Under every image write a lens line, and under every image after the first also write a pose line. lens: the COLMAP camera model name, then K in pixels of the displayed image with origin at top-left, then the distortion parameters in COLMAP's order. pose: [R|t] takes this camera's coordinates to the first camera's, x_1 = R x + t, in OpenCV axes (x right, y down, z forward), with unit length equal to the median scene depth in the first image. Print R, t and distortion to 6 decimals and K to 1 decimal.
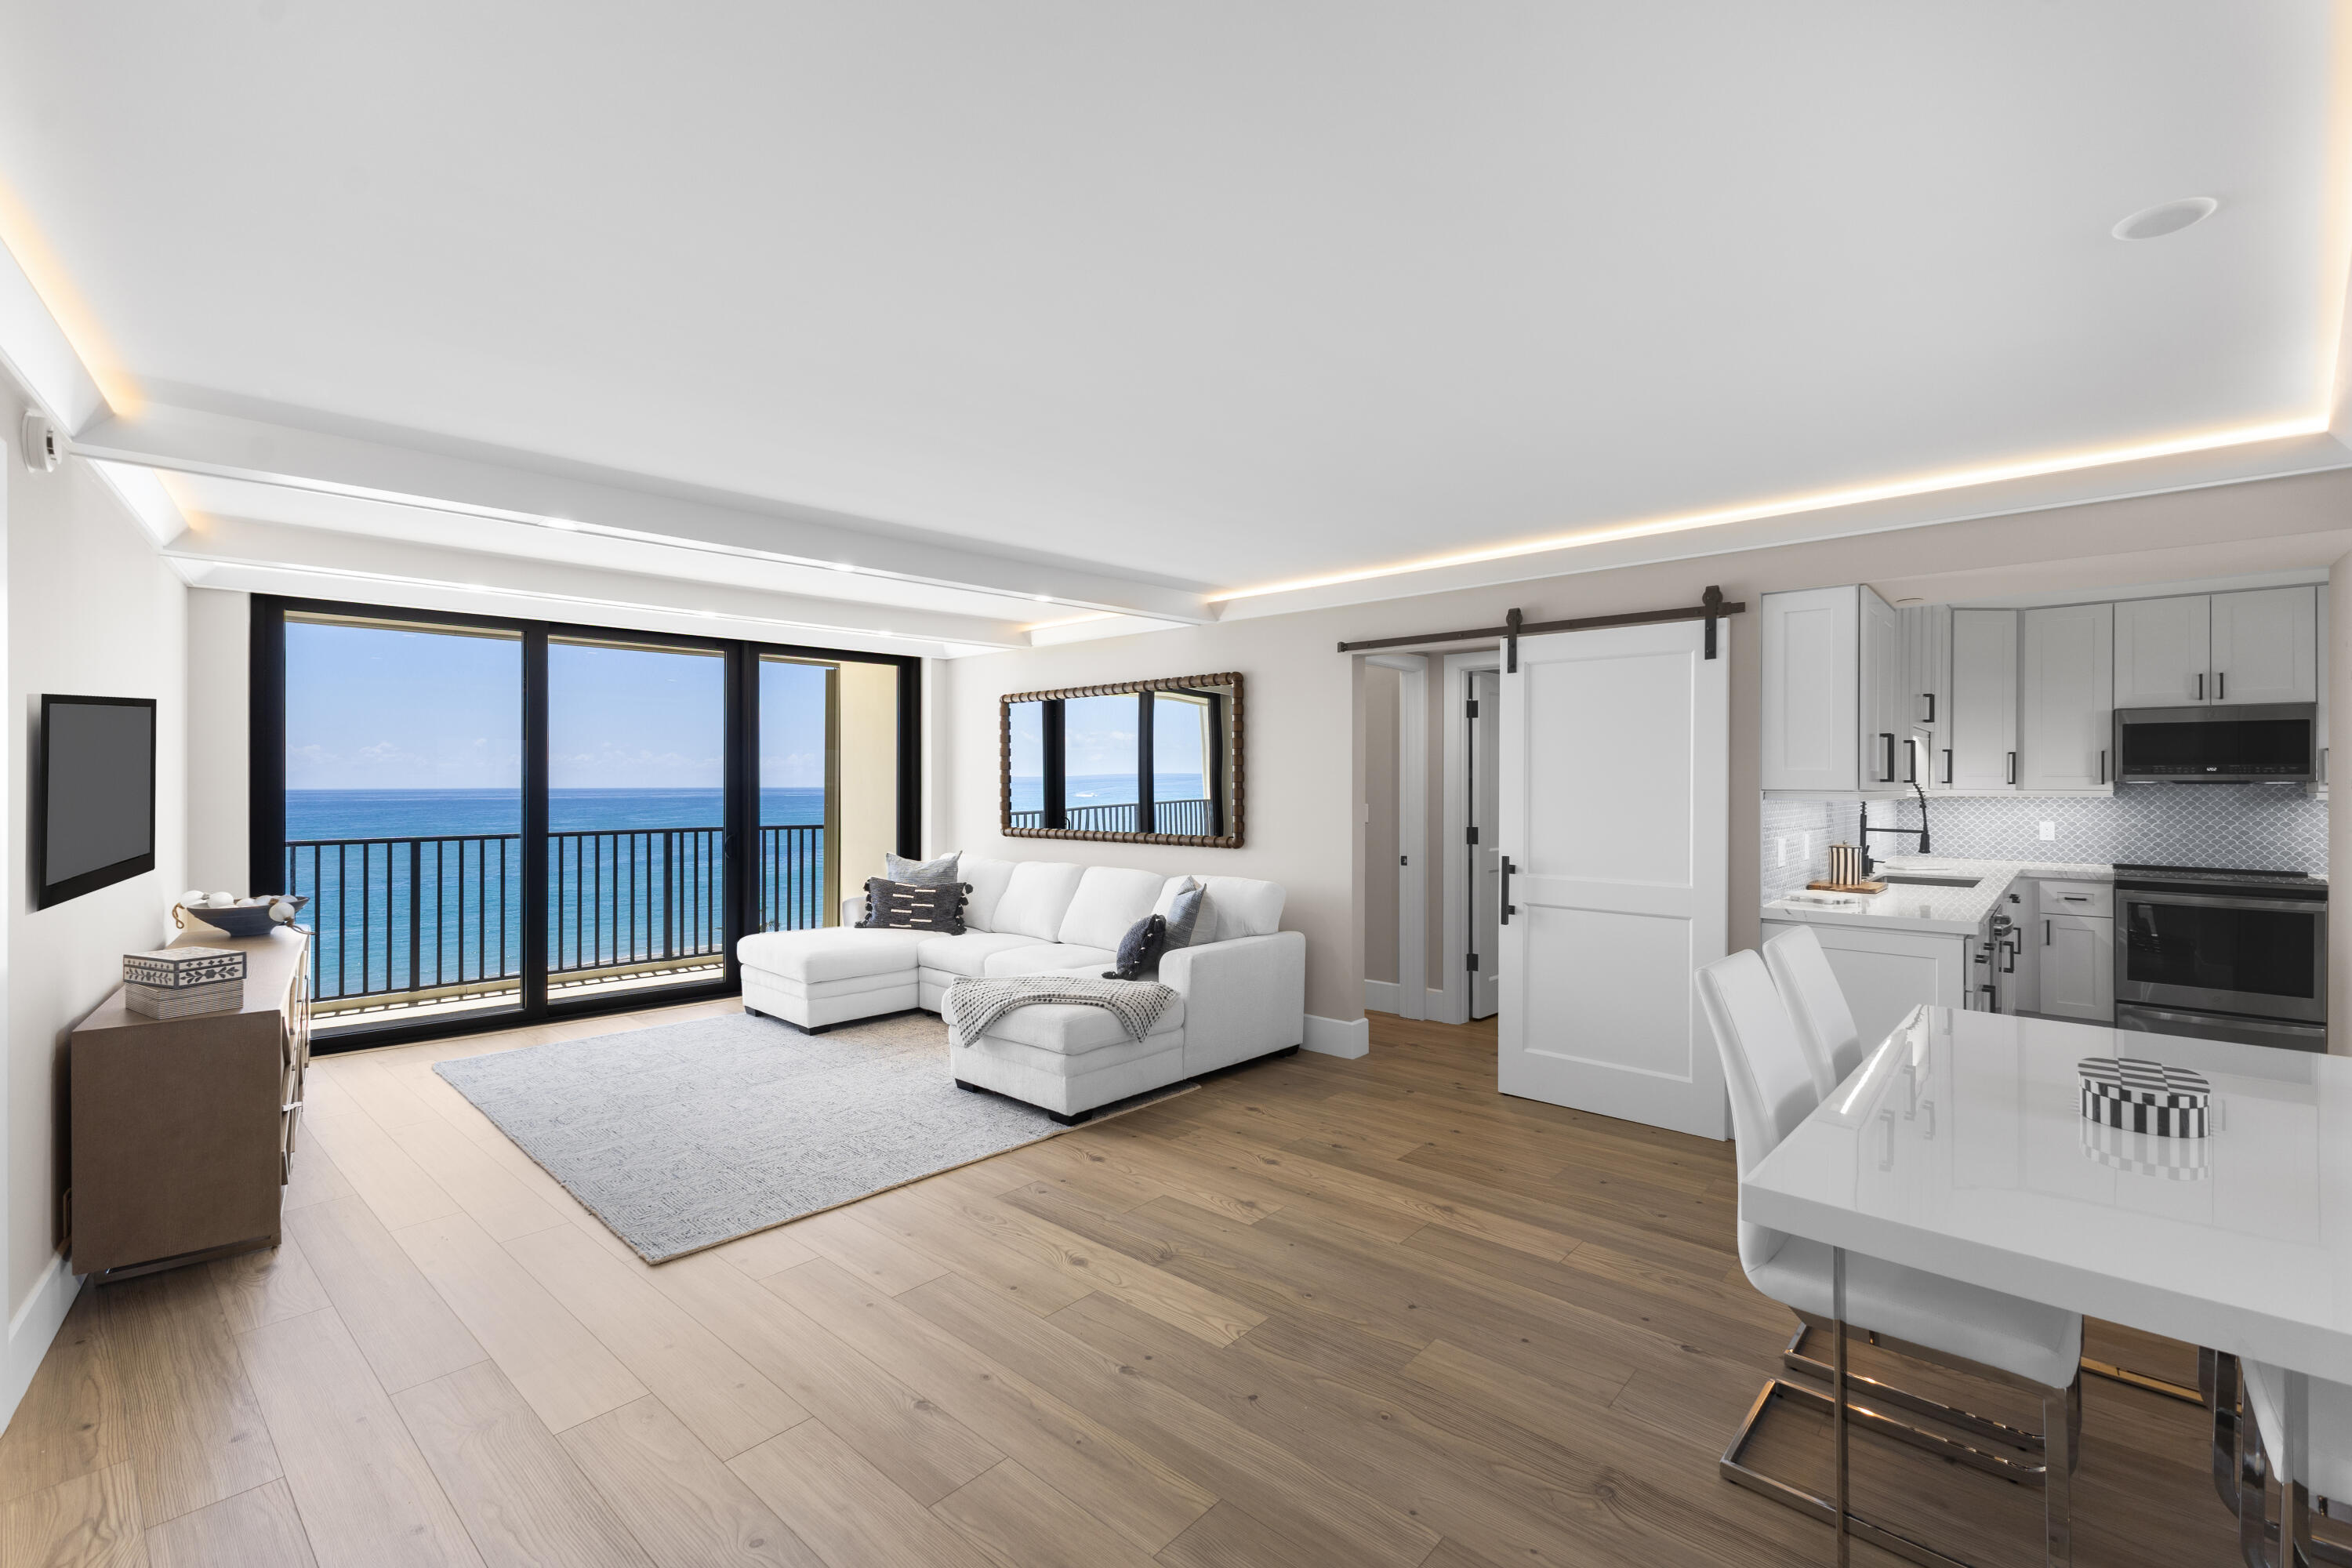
lens RADIAL K [[1015.3, 0, 1174.3], [0, 1015.3, 780.8], [0, 0, 1]] dist [0.018724, -0.005753]
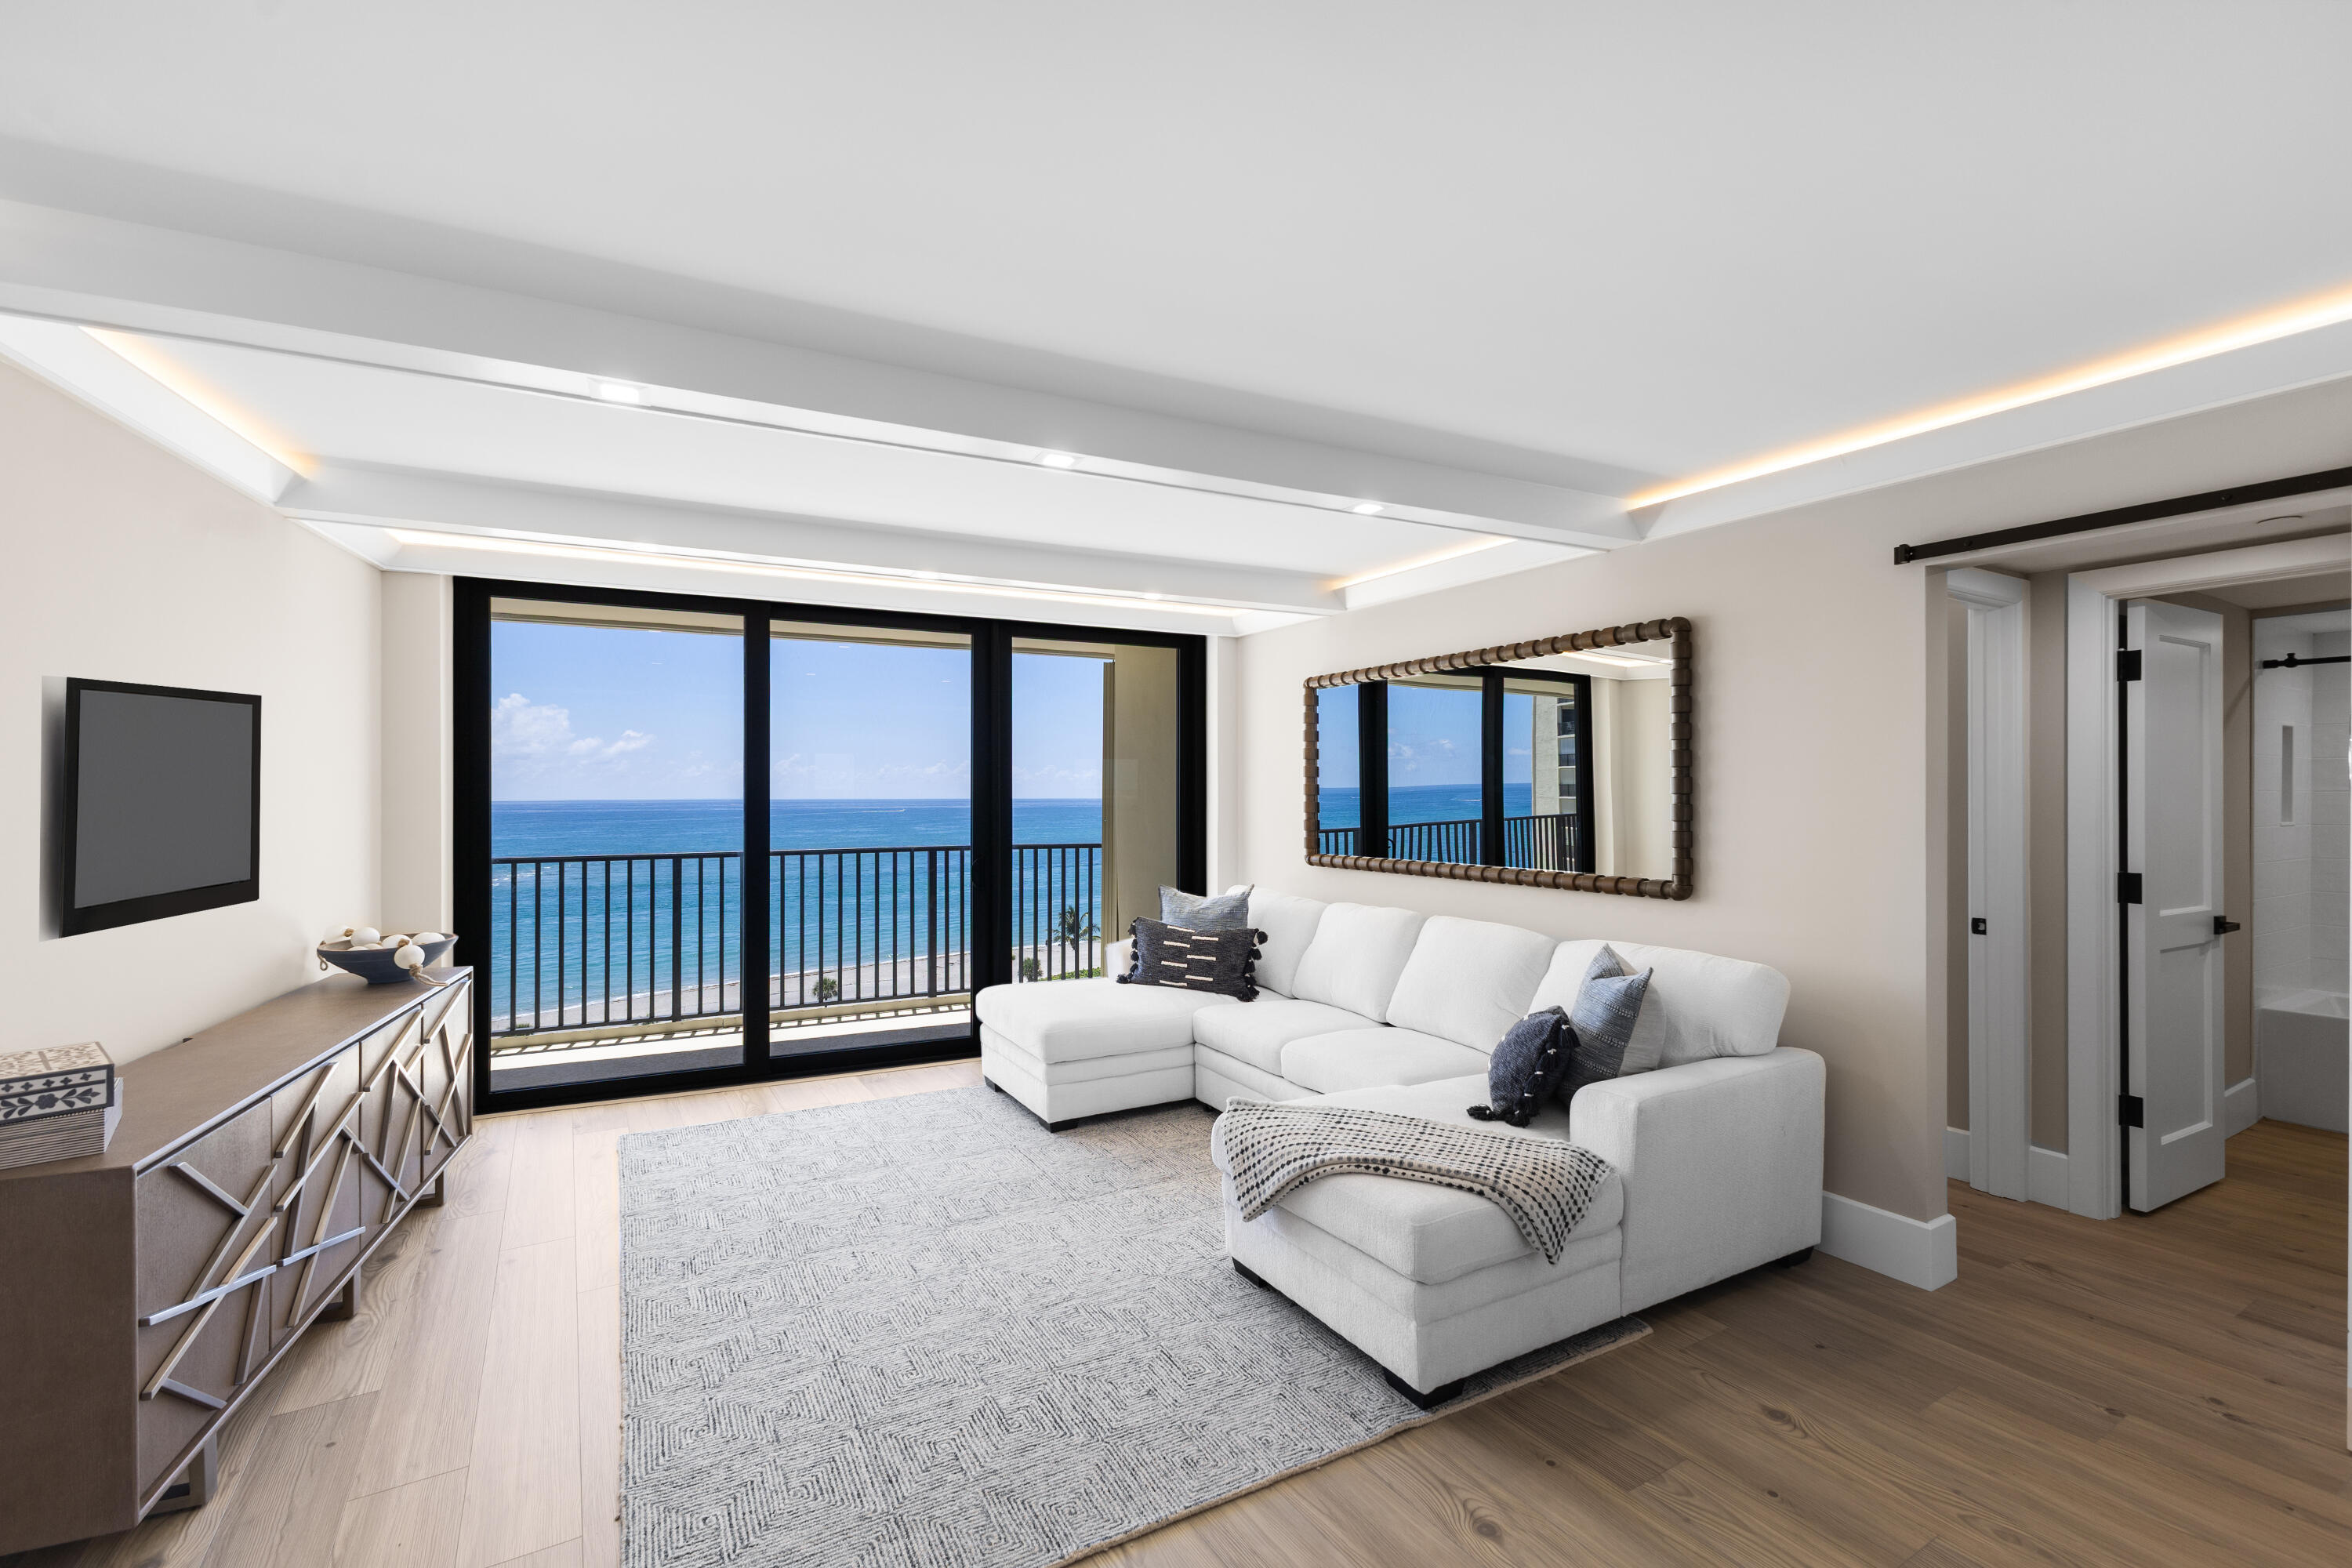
lens RADIAL K [[1015.3, 0, 1177.3], [0, 1015.3, 788.2], [0, 0, 1]] dist [0.018724, -0.005753]
pose [[0.955859, -0.000497, -0.293827, -0.058617], [-0.000289, 0.999997, -0.002630, -0.000395], [0.293827, 0.002599, 0.955855, 0.368931]]
